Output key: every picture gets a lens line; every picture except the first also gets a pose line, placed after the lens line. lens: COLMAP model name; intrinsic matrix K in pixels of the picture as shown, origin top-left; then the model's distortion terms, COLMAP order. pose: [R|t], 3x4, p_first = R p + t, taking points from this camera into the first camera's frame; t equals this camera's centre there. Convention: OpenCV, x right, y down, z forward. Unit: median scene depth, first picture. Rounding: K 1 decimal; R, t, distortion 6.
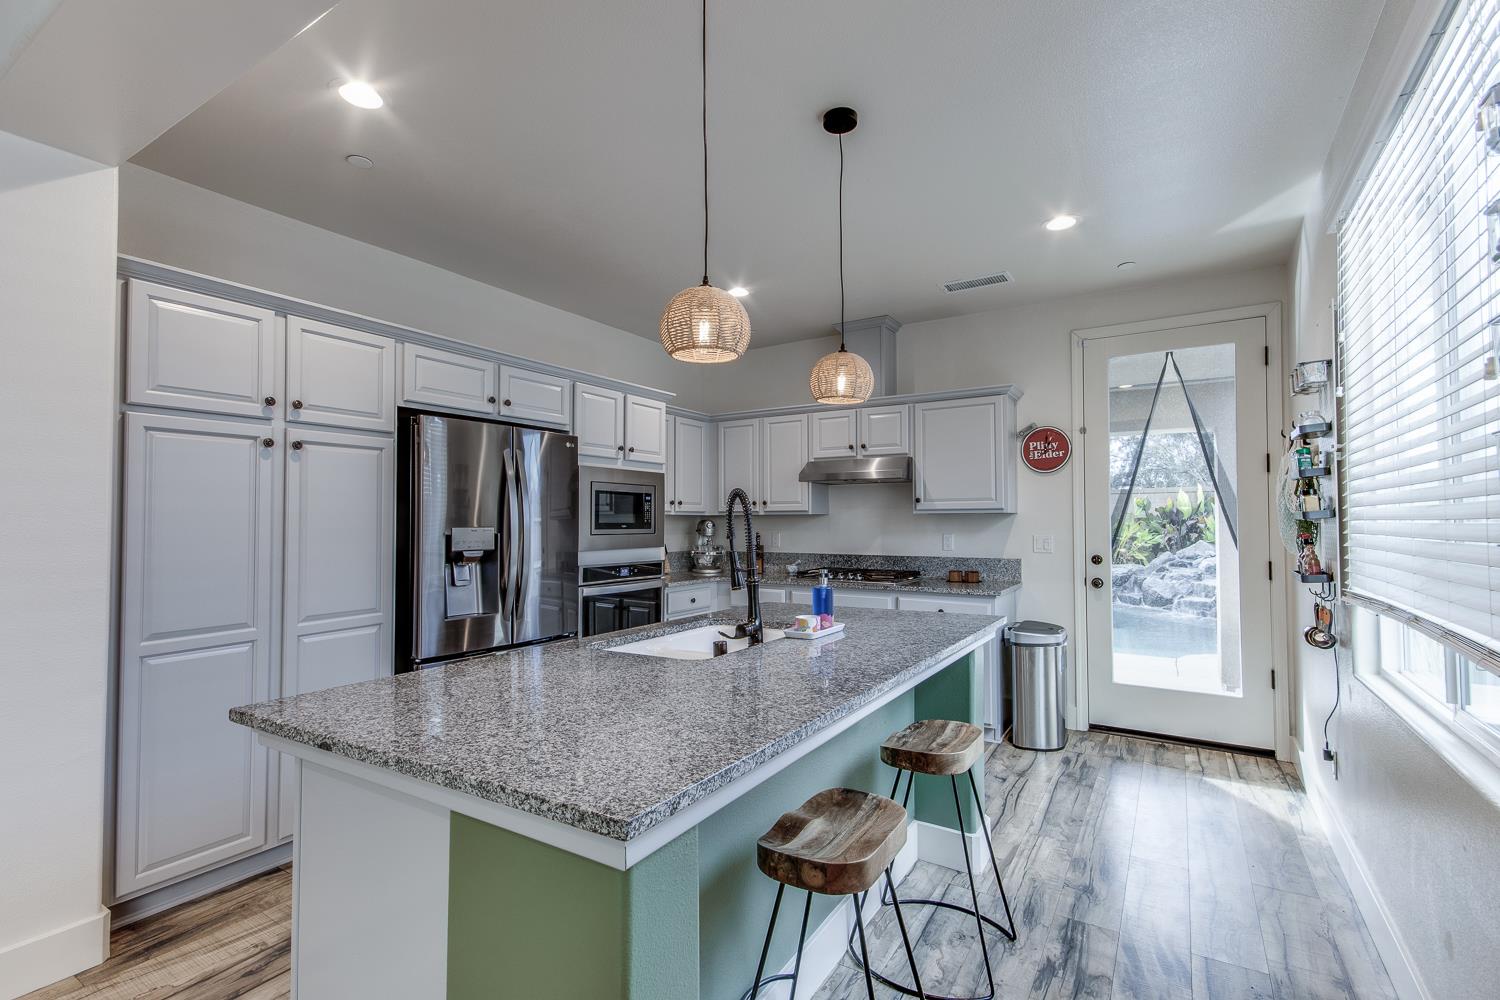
lens RADIAL K [[695.4, 0, 749.6], [0, 695.4, 503.4], [0, 0, 1]] dist [0.012516, 0.001672]
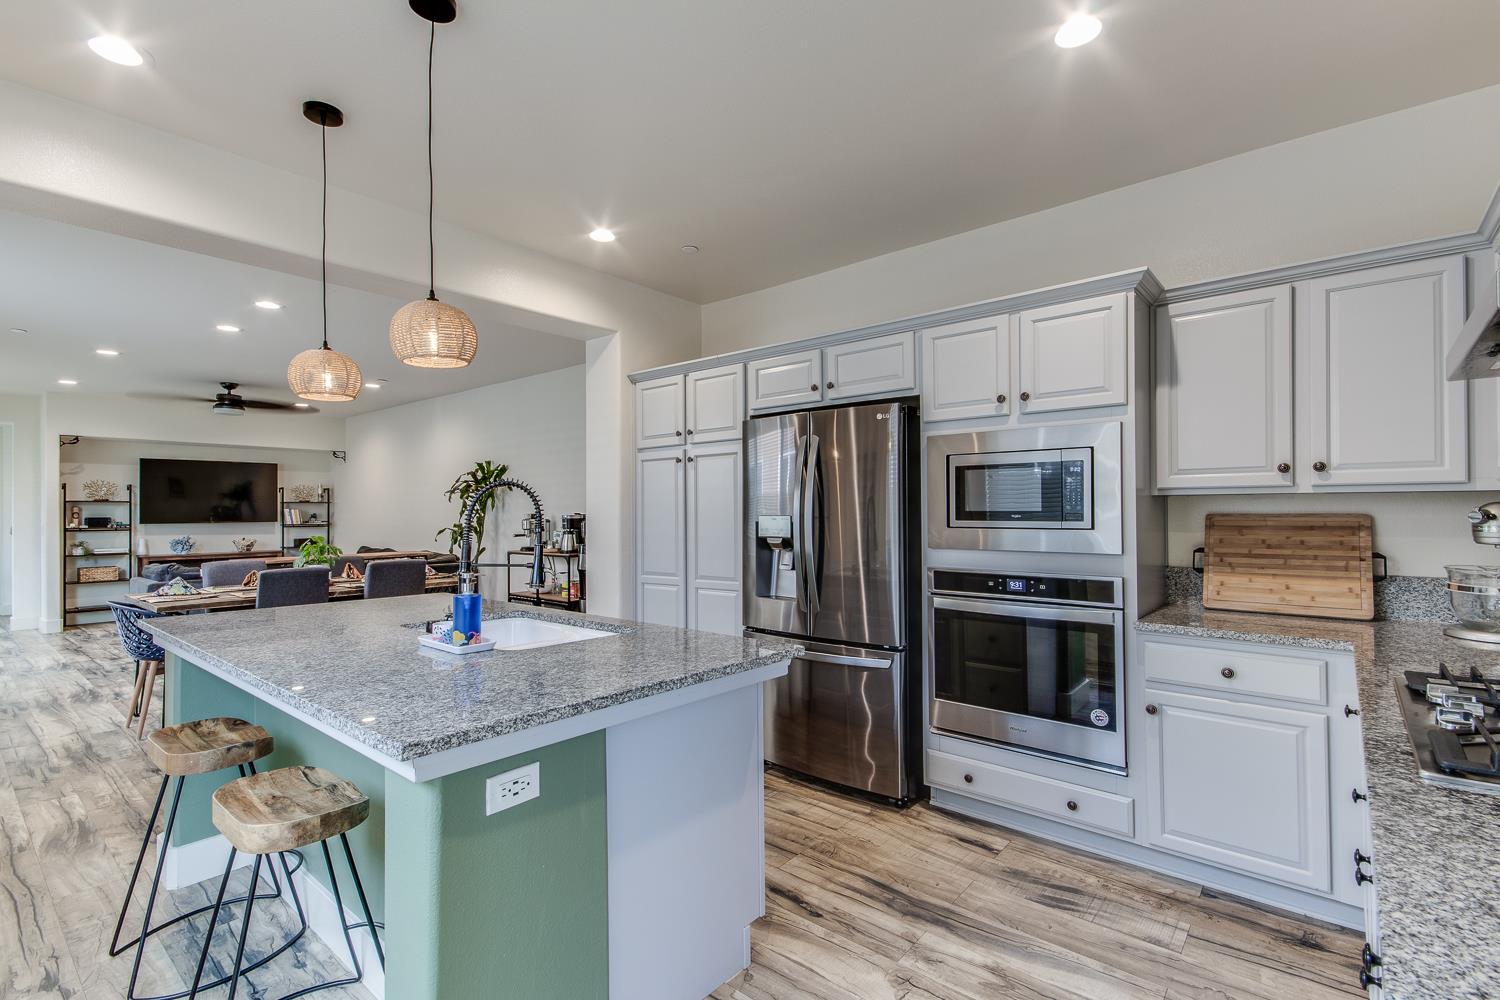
lens RADIAL K [[695.4, 0, 749.1], [0, 695.4, 505.6], [0, 0, 1]] dist [0.012516, 0.001672]
pose [[-0.141123, -0.004078, -0.989984, 0.539704], [0.032916, 0.999419, -0.008809, 0.021476], [0.989445, -0.033830, -0.140907, 0.903406]]
